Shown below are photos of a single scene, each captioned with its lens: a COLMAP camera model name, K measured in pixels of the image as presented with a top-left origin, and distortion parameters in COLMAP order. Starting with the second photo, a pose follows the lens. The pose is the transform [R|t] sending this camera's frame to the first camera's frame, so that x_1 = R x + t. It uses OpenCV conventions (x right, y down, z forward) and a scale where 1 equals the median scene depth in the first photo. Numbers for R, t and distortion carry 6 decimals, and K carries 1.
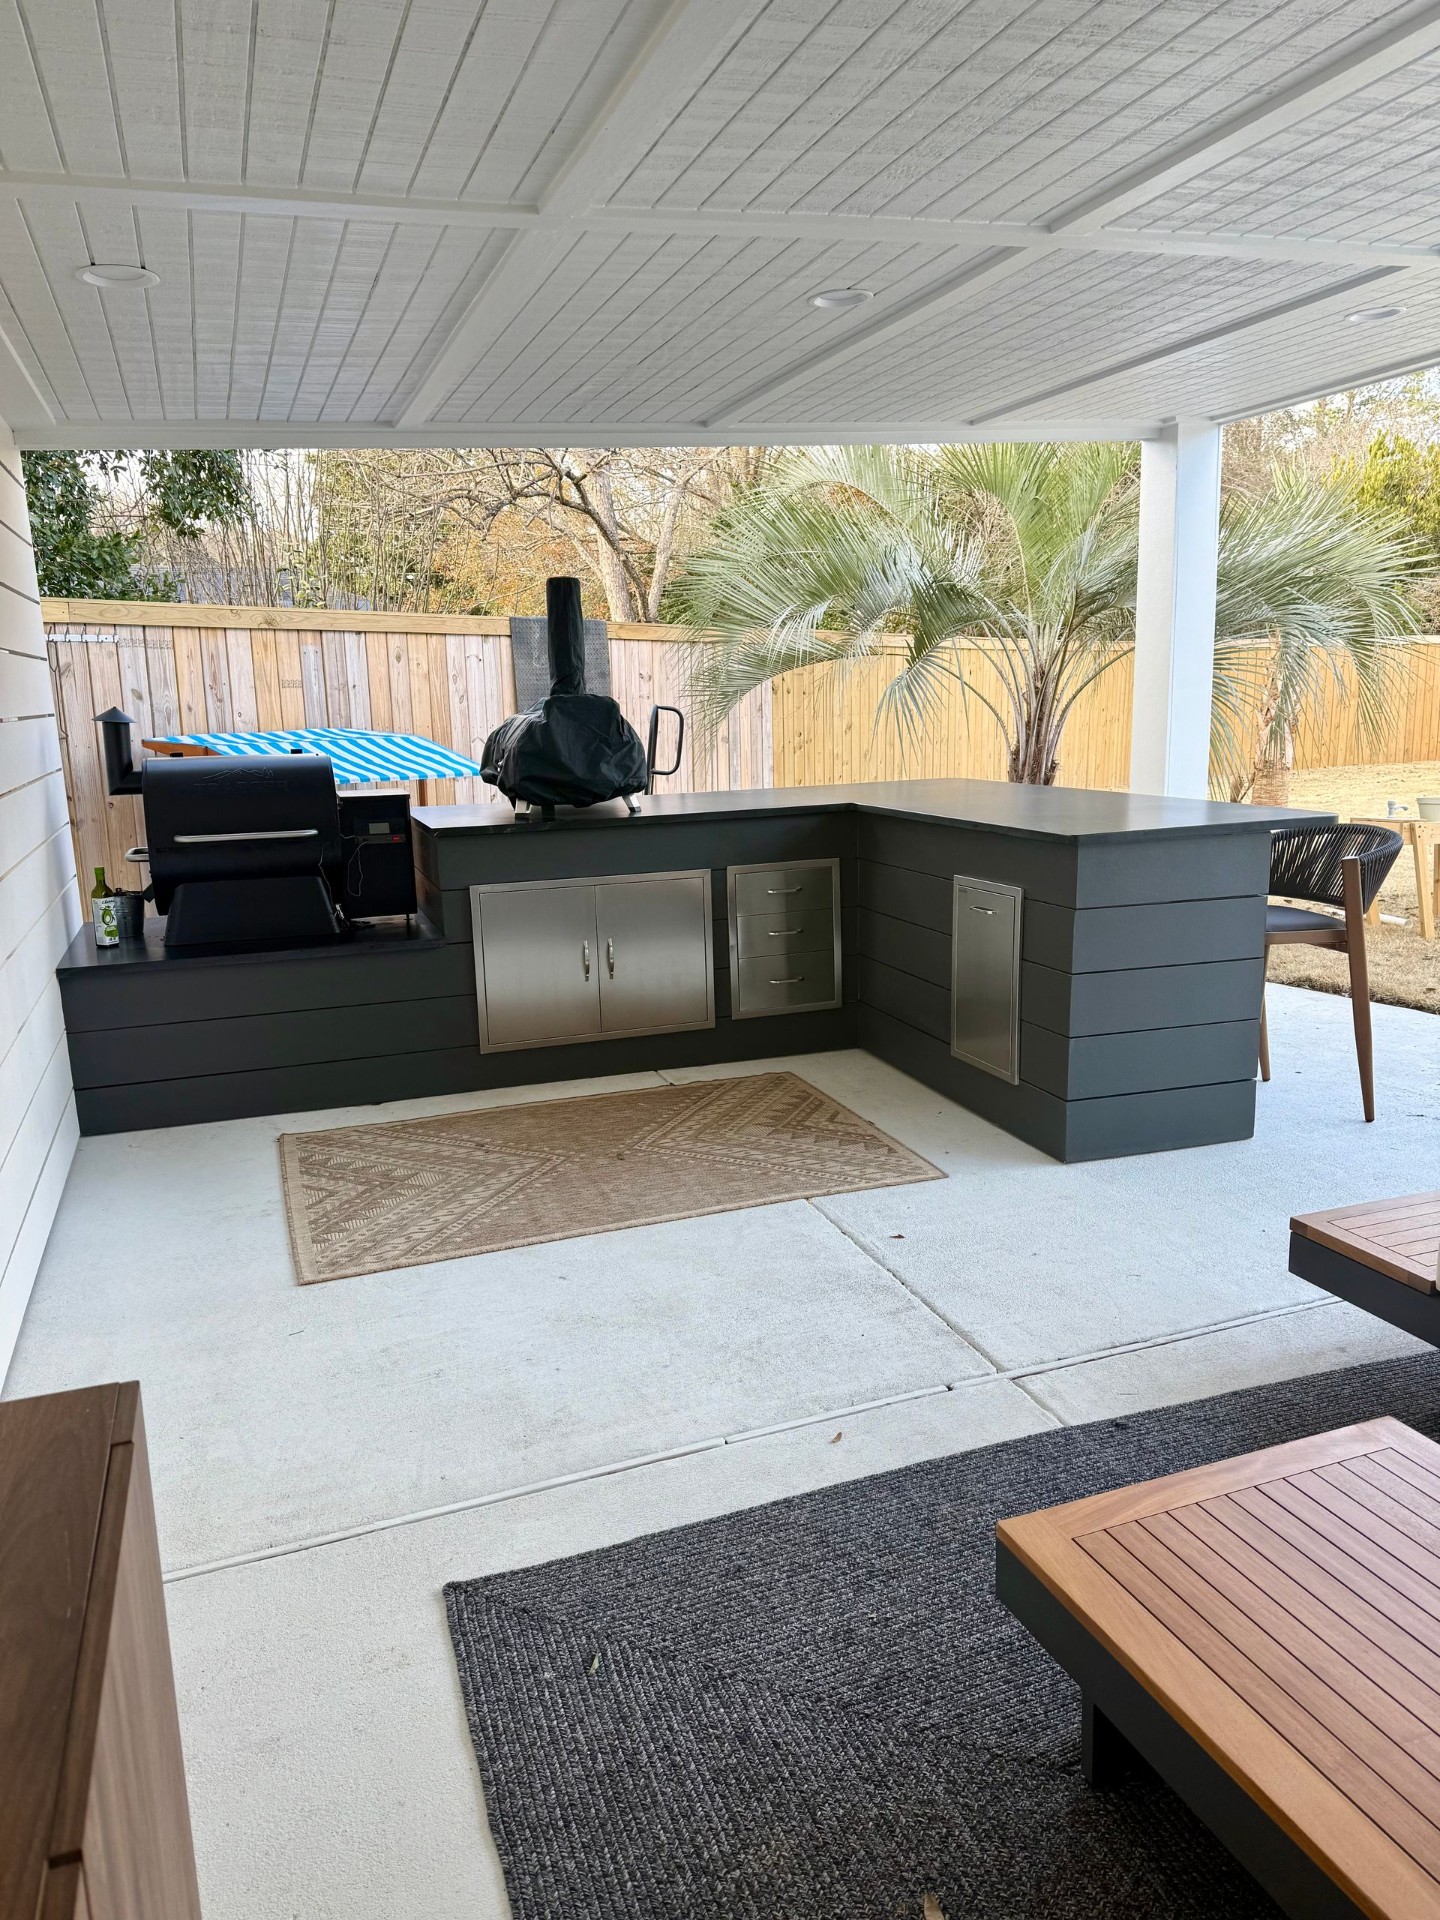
lens RADIAL K [[1349.2, 0, 757.1], [0, 1349.2, 933.4], [0, 0, 1]] dist [0.059040, -0.075771]
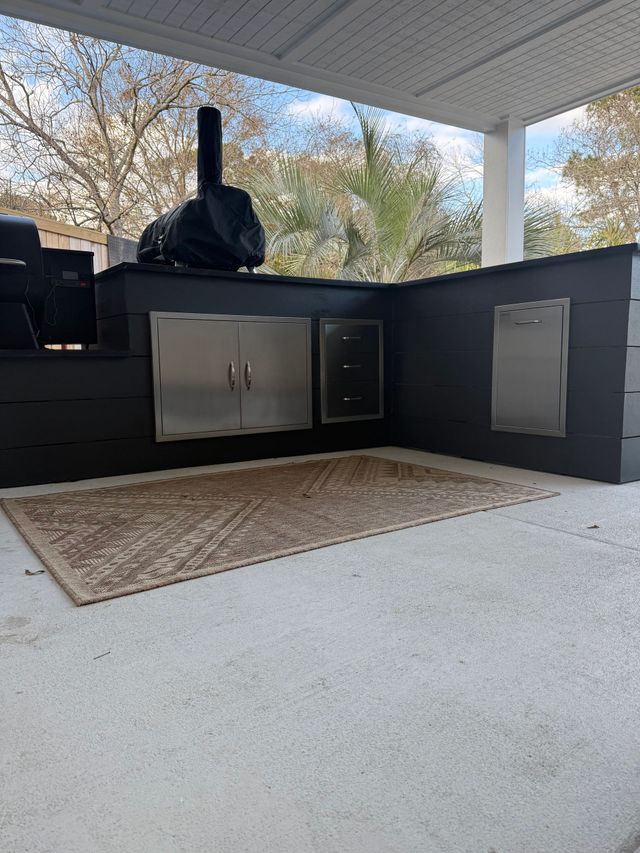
lens RADIAL K [[599.4, 0, 322.6], [0, 599.4, 419.2], [0, 0, 1]] dist [0.059040, -0.075771]
pose [[0.969523, -0.014732, 0.244556, -0.229083], [0.035842, 0.995980, -0.082098, 0.145152], [-0.242363, 0.088362, 0.966153, 0.469462]]
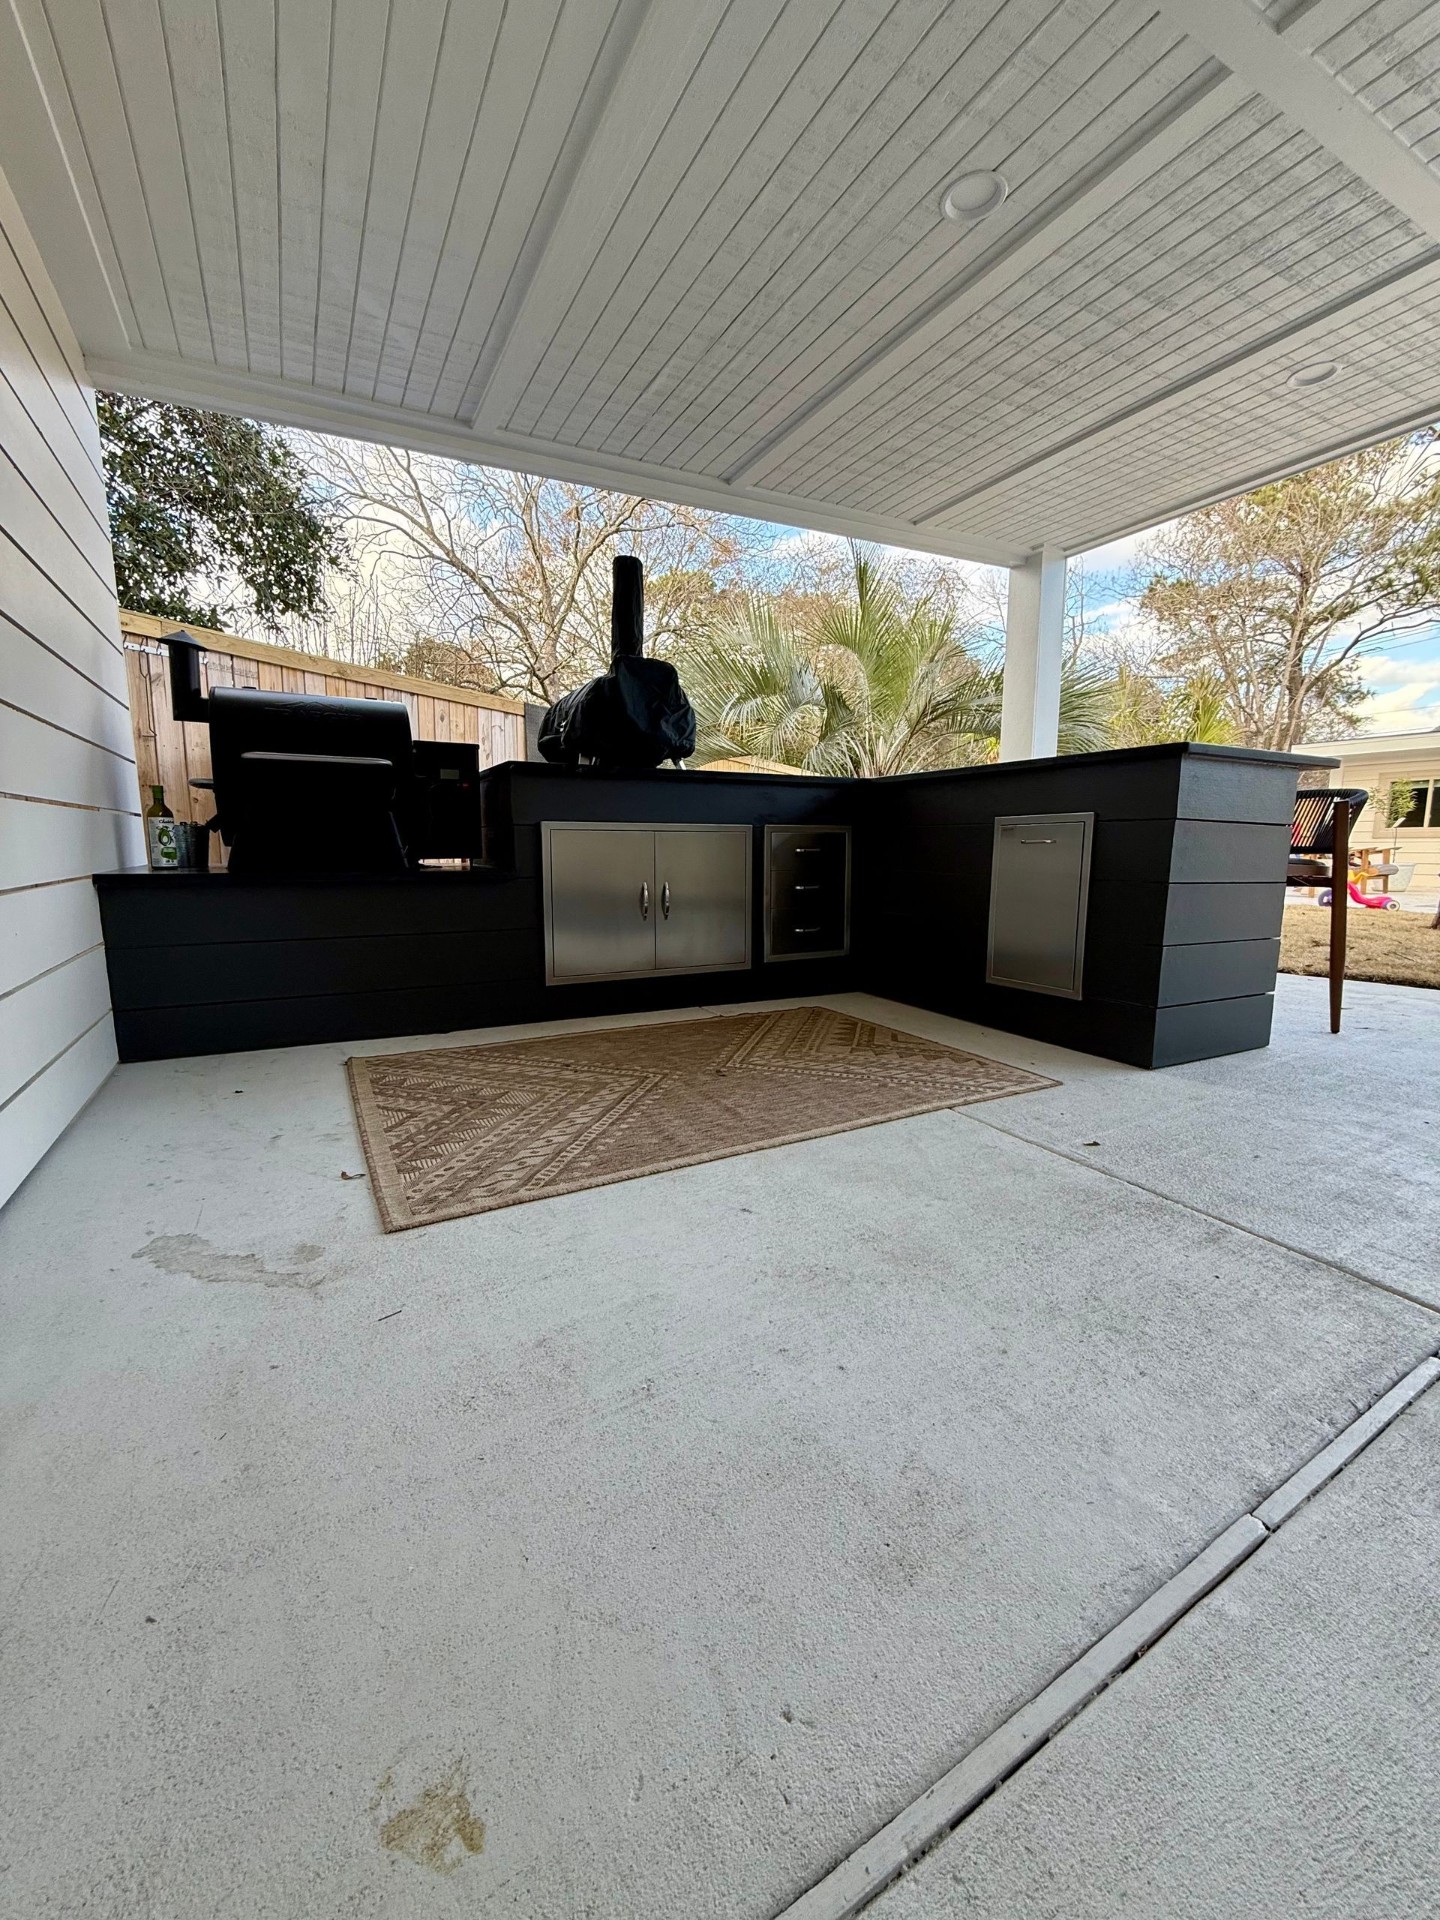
lens RADIAL K [[764.1, 0, 727.5], [0, 764.1, 945.3], [0, 0, 1]] dist [-0.008098, 0.002580]
pose [[0.990097, 0.007457, 0.140184, -0.179046], [-0.000112, 0.998630, -0.052334, 0.106336], [-0.140382, 0.051800, 0.988741, 0.472759]]
